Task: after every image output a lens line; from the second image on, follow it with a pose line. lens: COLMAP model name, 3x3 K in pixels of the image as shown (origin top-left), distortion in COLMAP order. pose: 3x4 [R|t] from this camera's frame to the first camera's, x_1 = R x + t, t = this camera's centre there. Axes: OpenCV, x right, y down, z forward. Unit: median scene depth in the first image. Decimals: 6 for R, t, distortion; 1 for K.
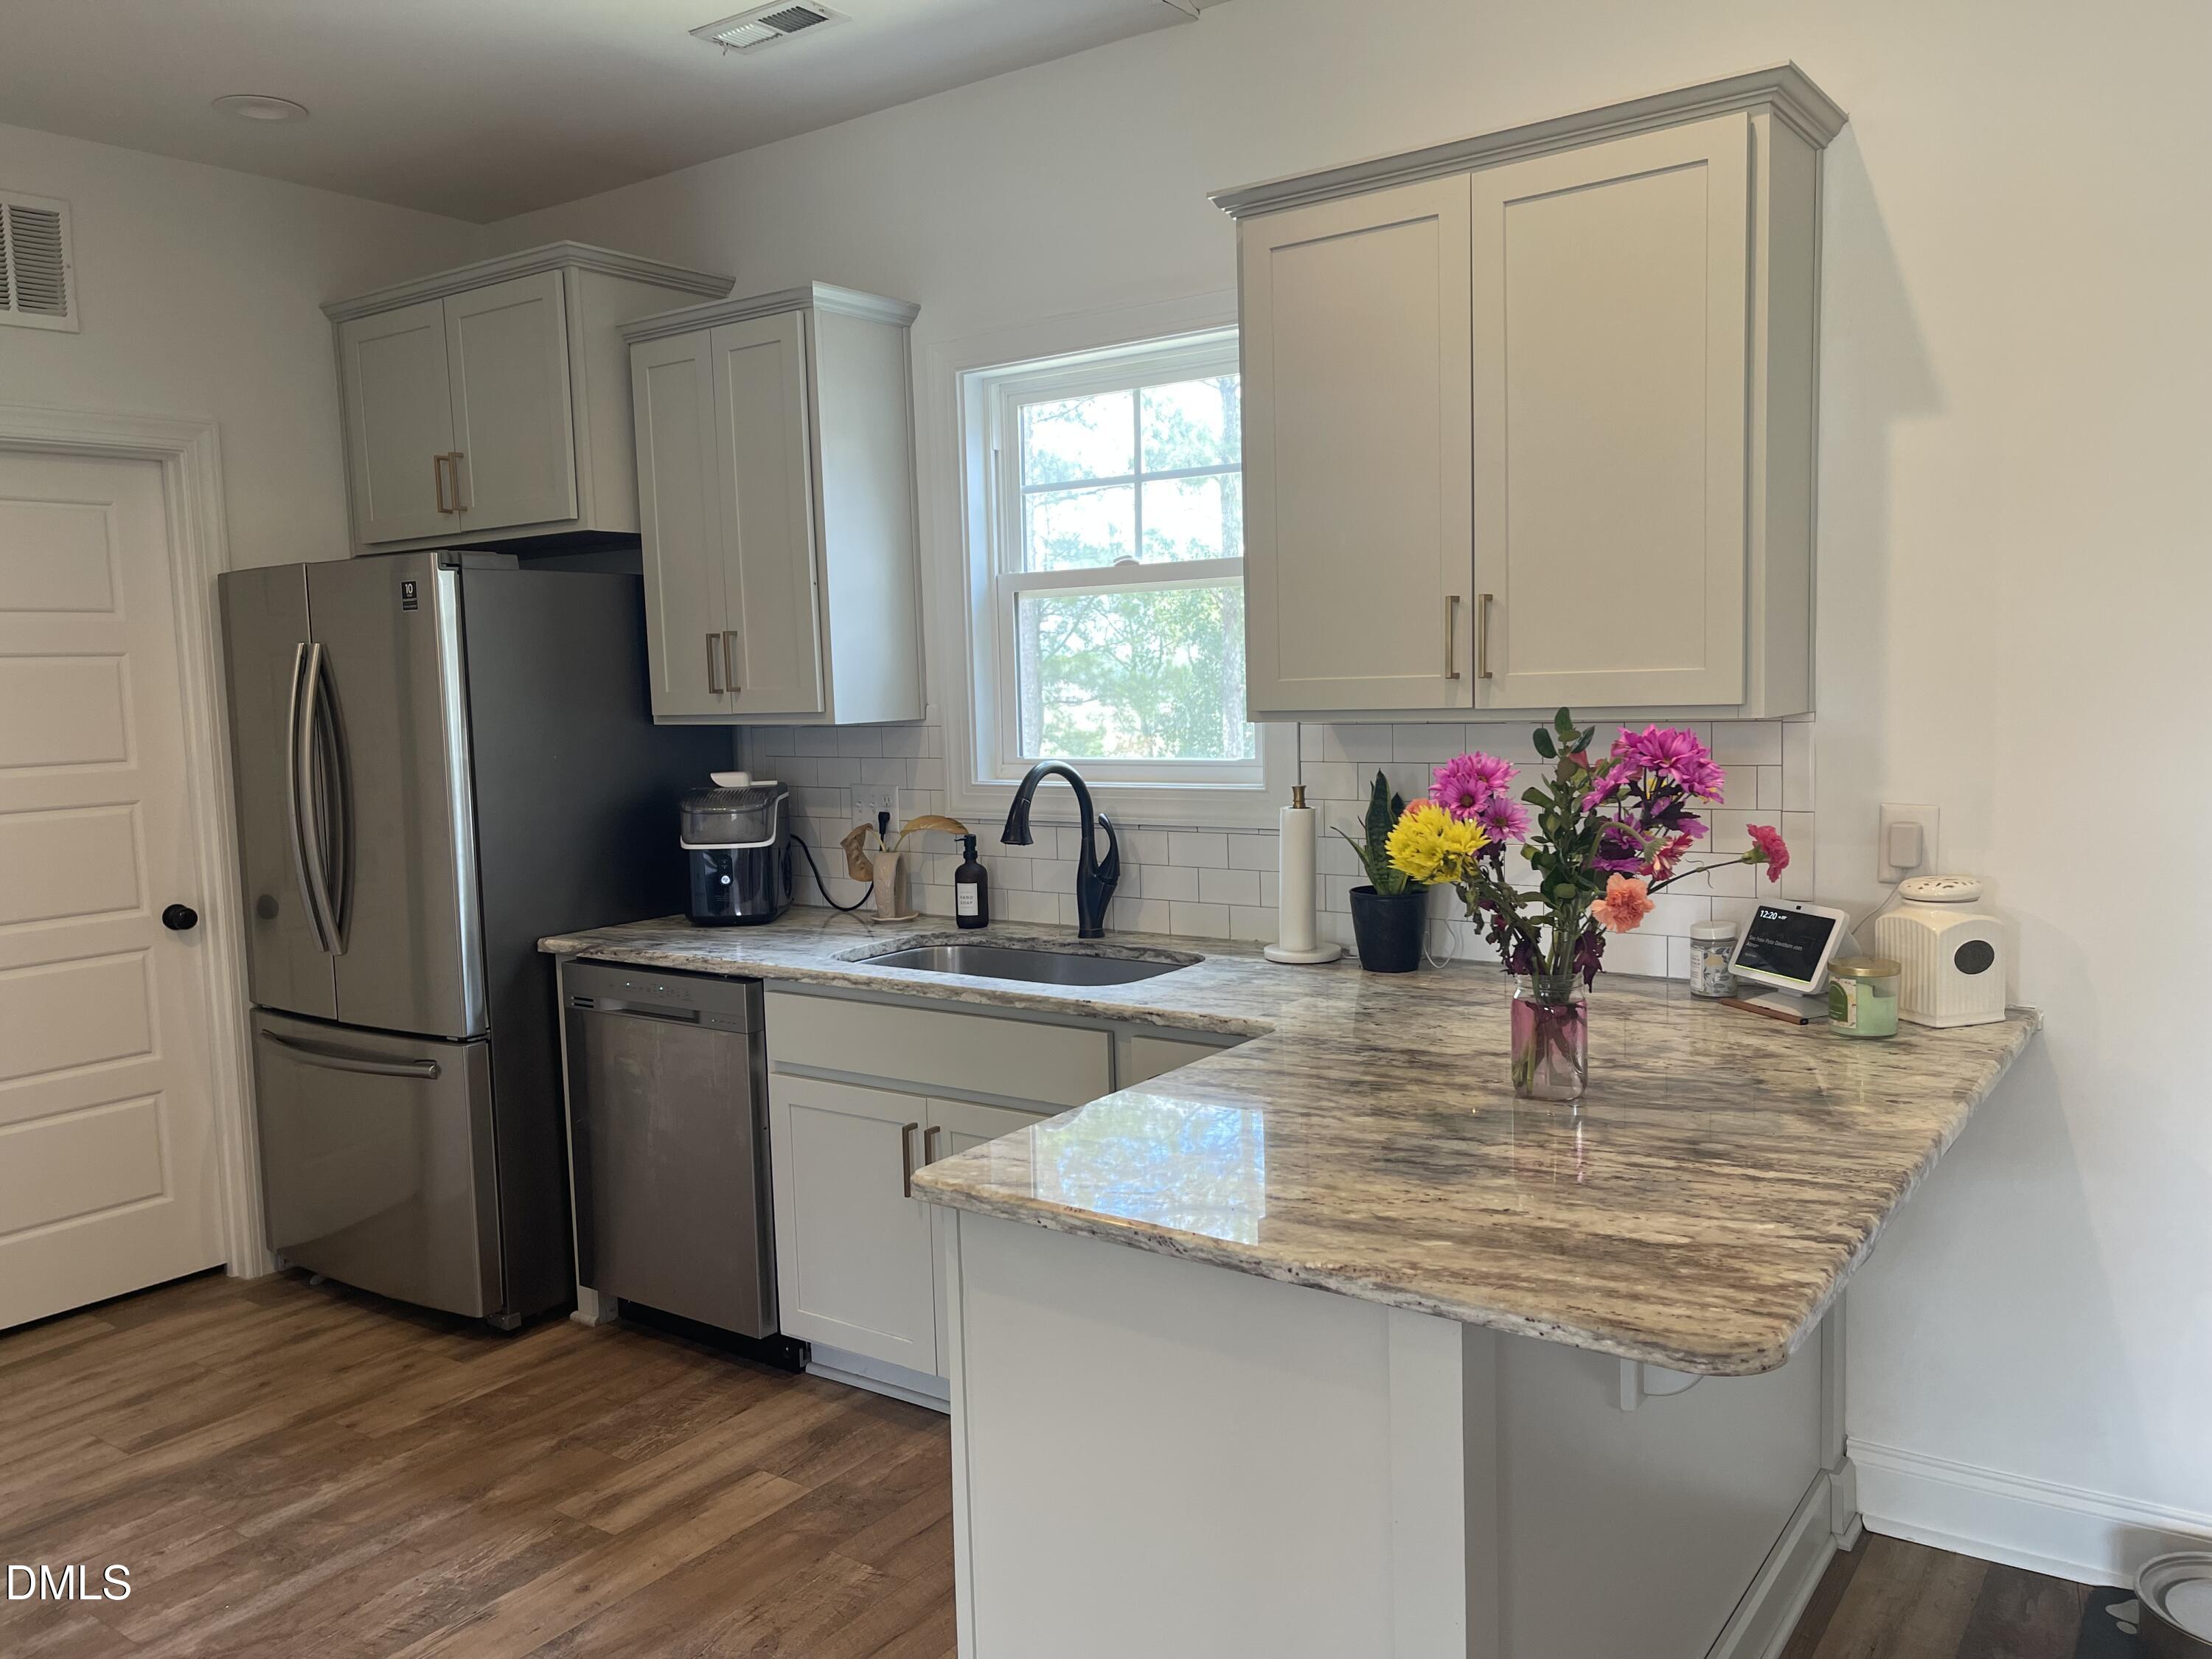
lens RADIAL K [[1648.8, 0, 1105.1], [0, 1648.8, 834.5], [0, 0, 1]] dist [0.033279, -0.008012]
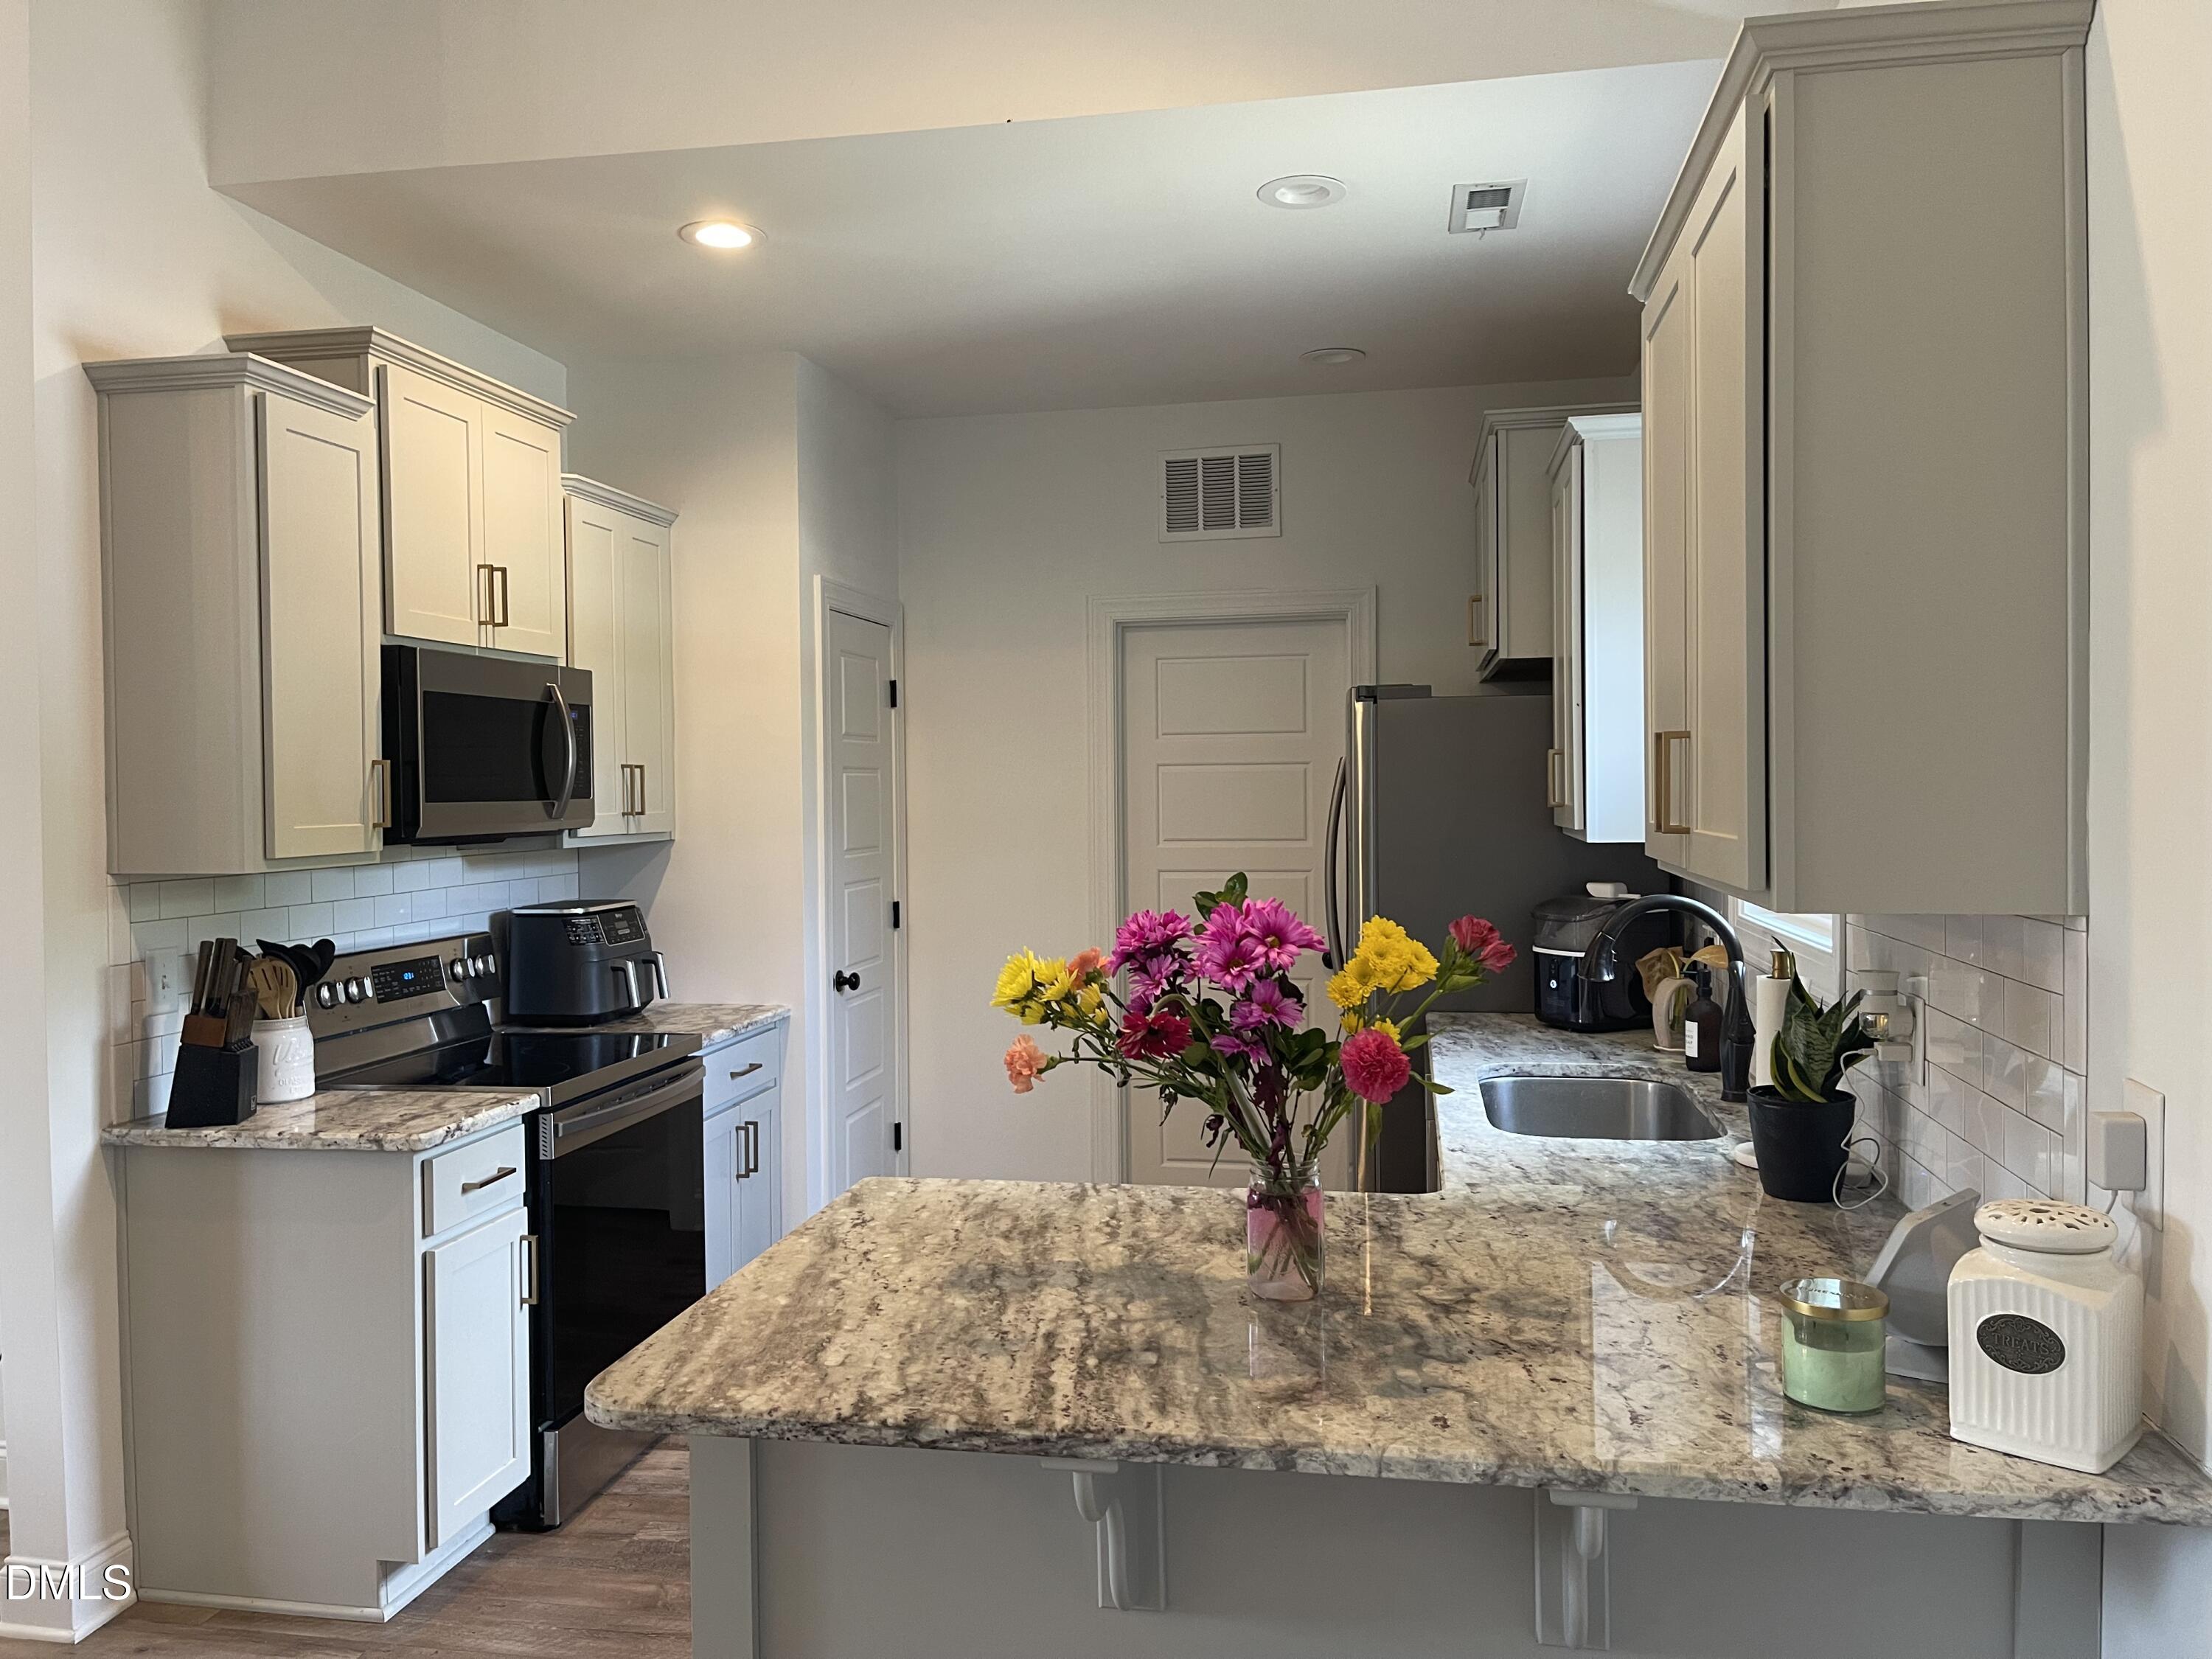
lens RADIAL K [[1648.8, 0, 1105.8], [0, 1648.8, 824.0], [0, 0, 1]] dist [0.033279, -0.008012]
pose [[0.442096, 0.048808, -0.895639, 1.180488], [-0.092720, 0.995656, 0.008491, -0.114900], [0.892163, 0.079290, 0.444701, 0.550444]]
